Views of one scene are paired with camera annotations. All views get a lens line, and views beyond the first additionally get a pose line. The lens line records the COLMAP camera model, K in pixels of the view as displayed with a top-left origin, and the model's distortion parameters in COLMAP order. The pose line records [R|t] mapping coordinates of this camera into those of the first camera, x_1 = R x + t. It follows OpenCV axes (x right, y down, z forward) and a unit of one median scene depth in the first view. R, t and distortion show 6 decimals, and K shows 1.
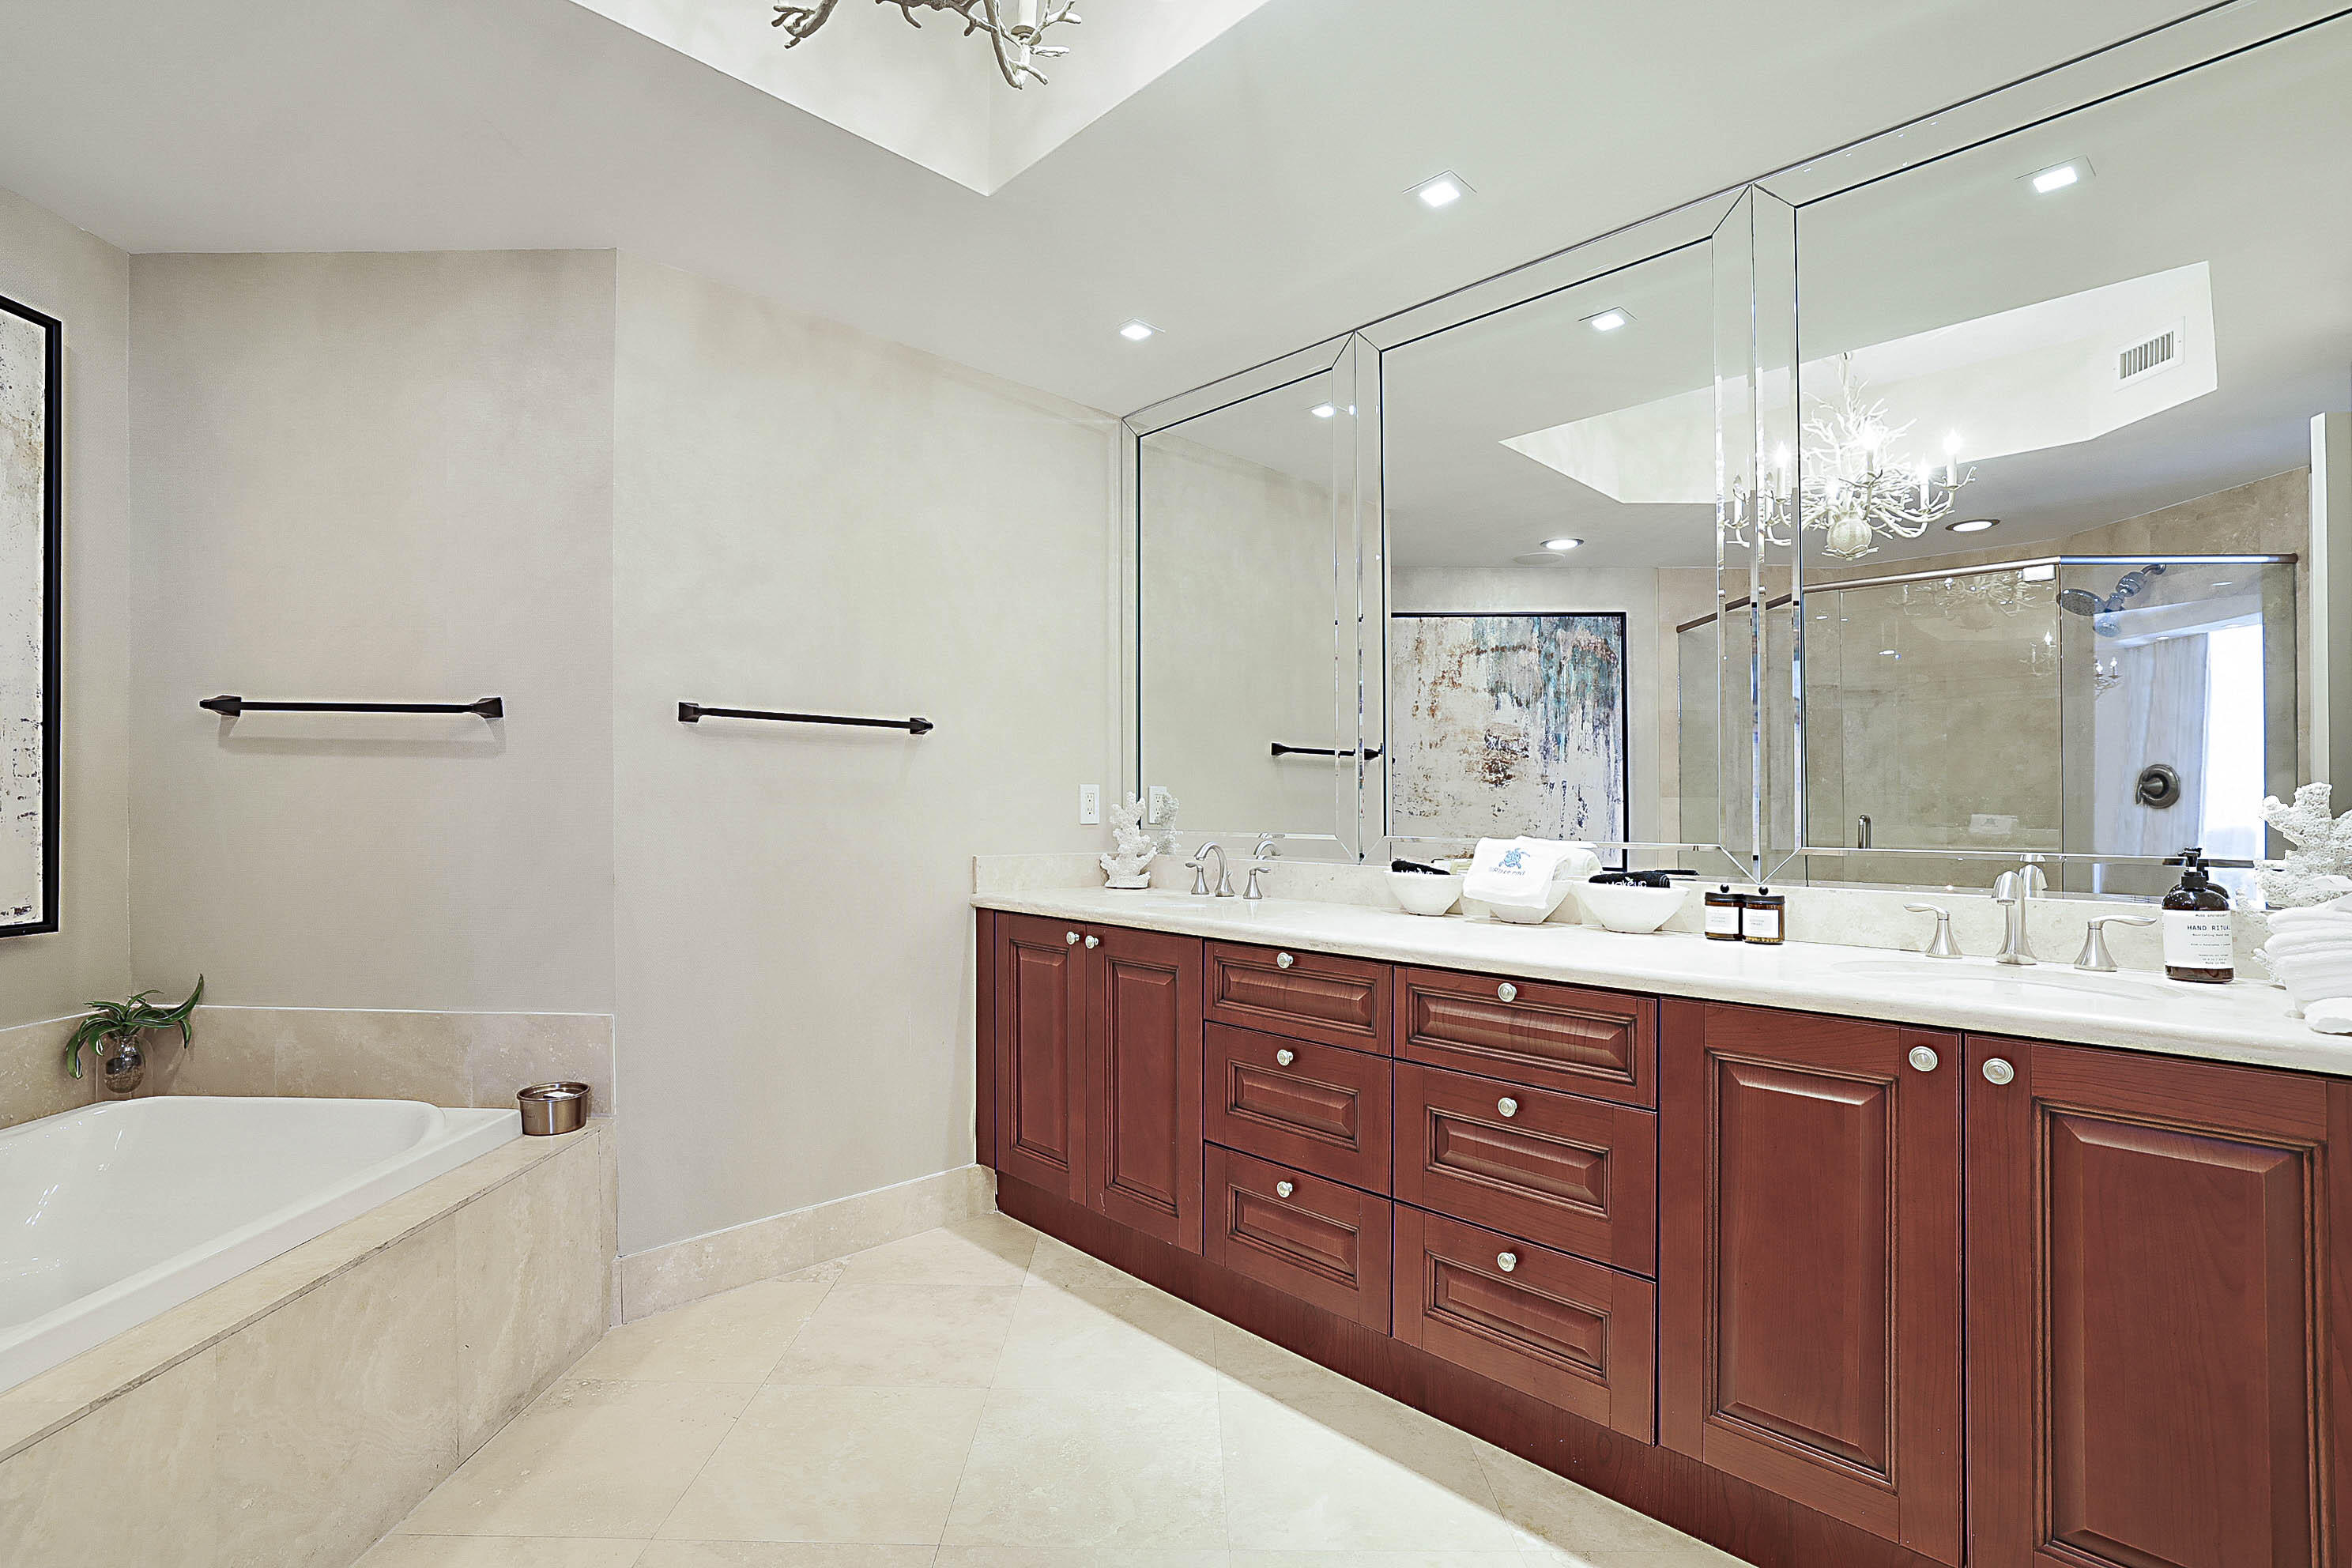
lens RADIAL K [[993.7, 0, 1176.0], [0, 993.7, 784.0], [0, 0, 1]] dist [-0.042411, 0.015843]
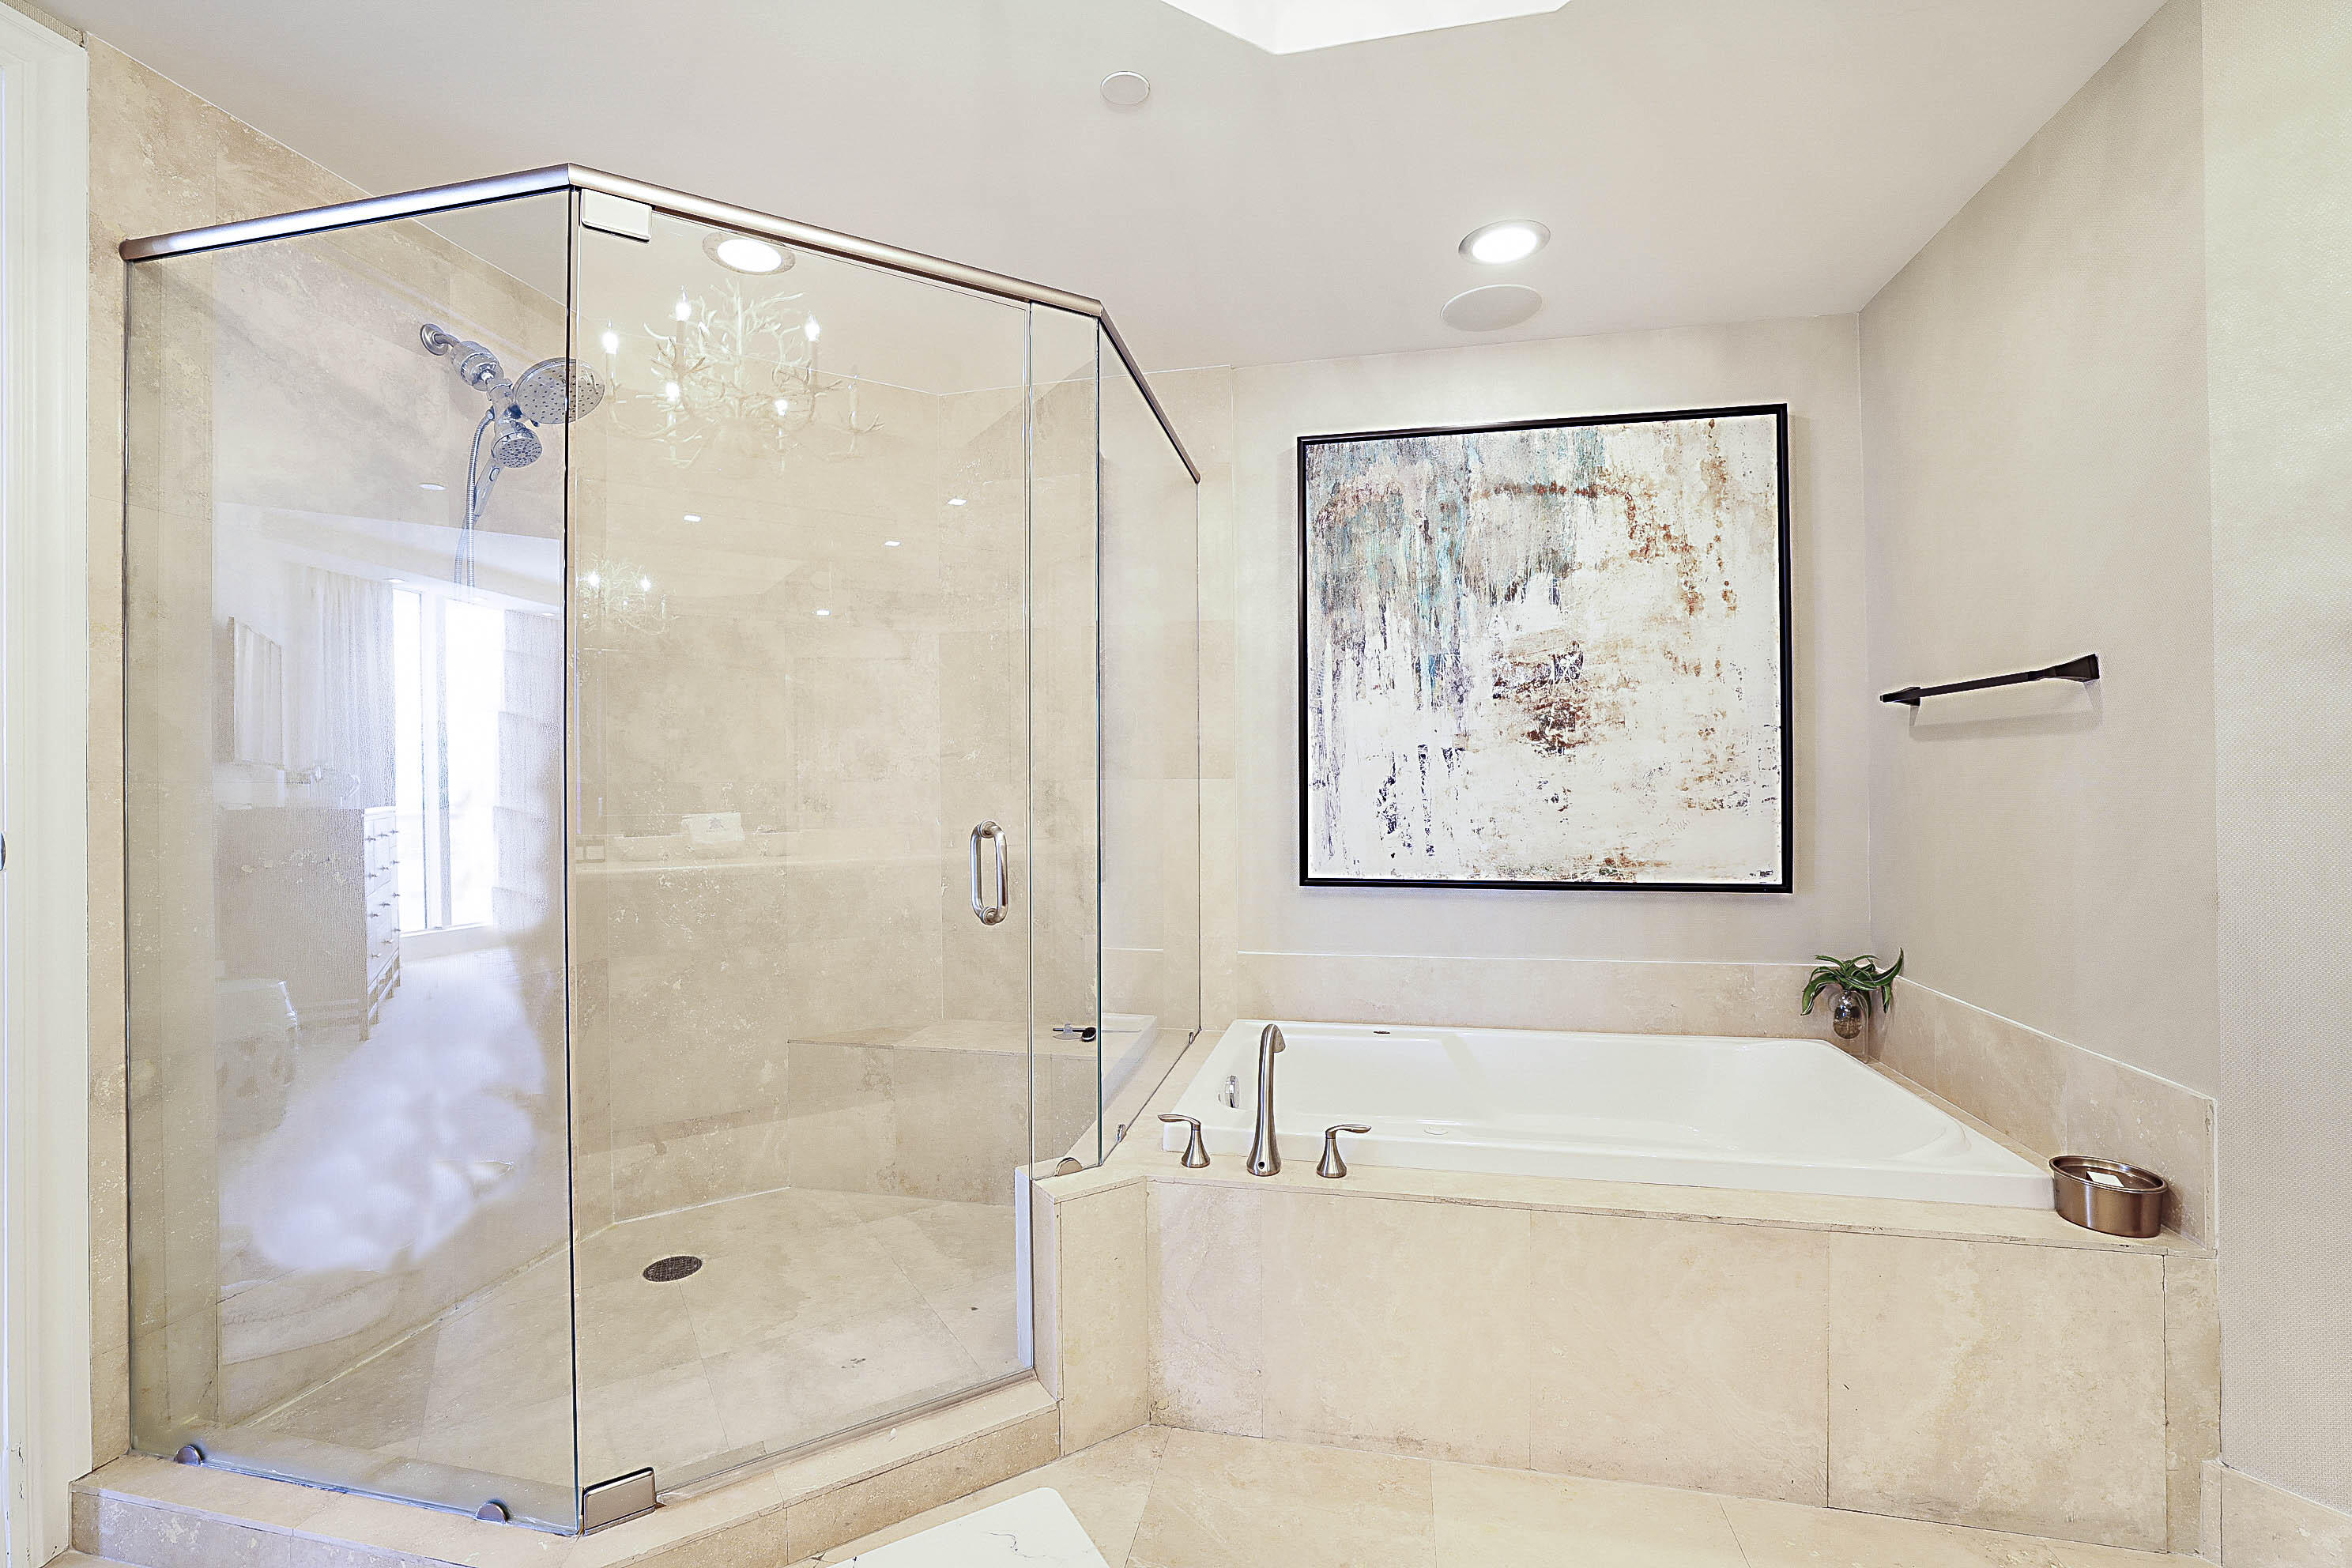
lens RADIAL K [[993.7, 0, 1176.0], [0, 993.7, 784.0], [0, 0, 1]] dist [-0.042411, 0.015843]
pose [[-0.172688, -0.008160, -0.984943, 0.221541], [0.027418, 0.999538, -0.013088, 0.006785], [0.984595, -0.029265, -0.172385, 0.439291]]
